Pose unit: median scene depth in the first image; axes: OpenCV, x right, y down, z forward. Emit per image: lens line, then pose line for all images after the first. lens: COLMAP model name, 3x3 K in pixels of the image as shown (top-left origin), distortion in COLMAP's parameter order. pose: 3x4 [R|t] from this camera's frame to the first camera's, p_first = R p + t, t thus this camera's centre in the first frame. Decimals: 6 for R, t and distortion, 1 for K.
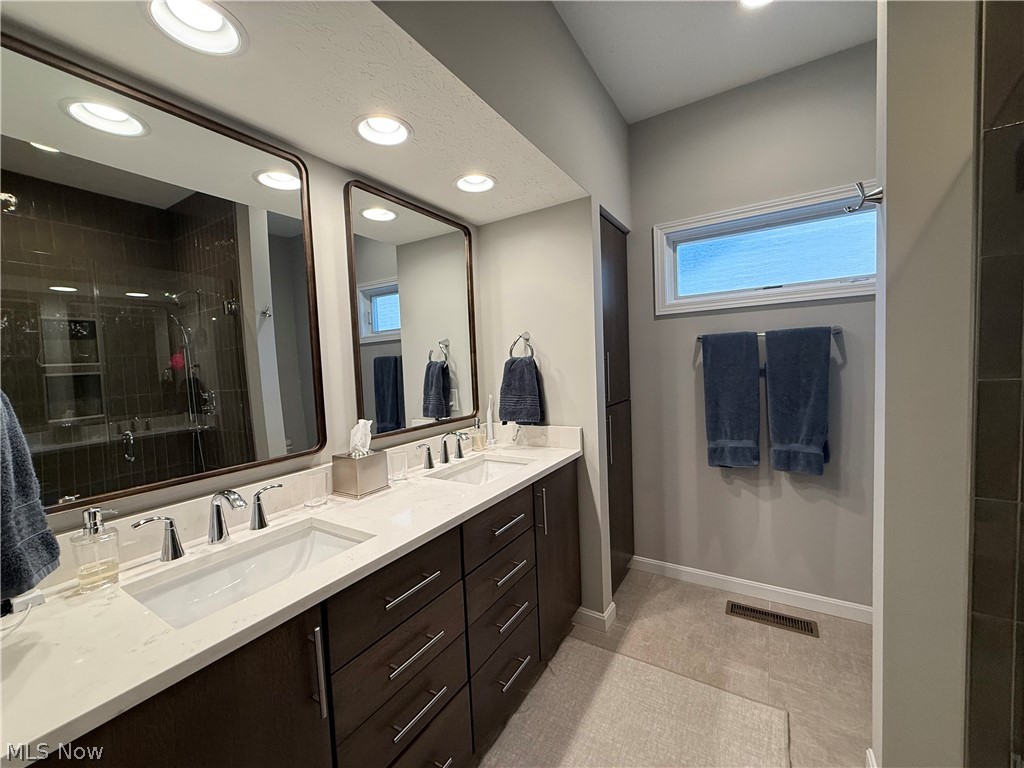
lens RADIAL K [[408.4, 0, 510.3], [0, 408.4, 384.5], [0, 0, 1]] dist [-0.001268, 0.000908]
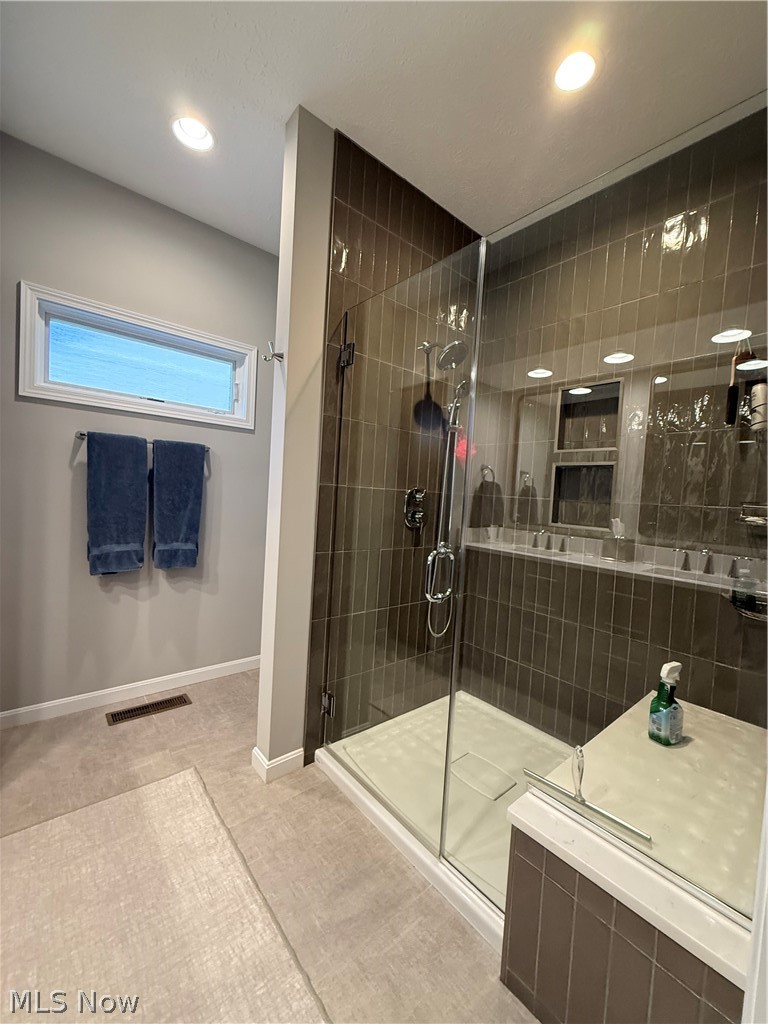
lens RADIAL K [[408.4, 0, 383.5], [0, 408.4, 509.3], [0, 0, 1]] dist [-0.001268, 0.000908]
pose [[0.296898, 0.022937, 0.954634, -0.203336], [-0.018246, 0.999665, -0.018344, 0.058993], [-0.954735, -0.011972, 0.297217, 0.107098]]
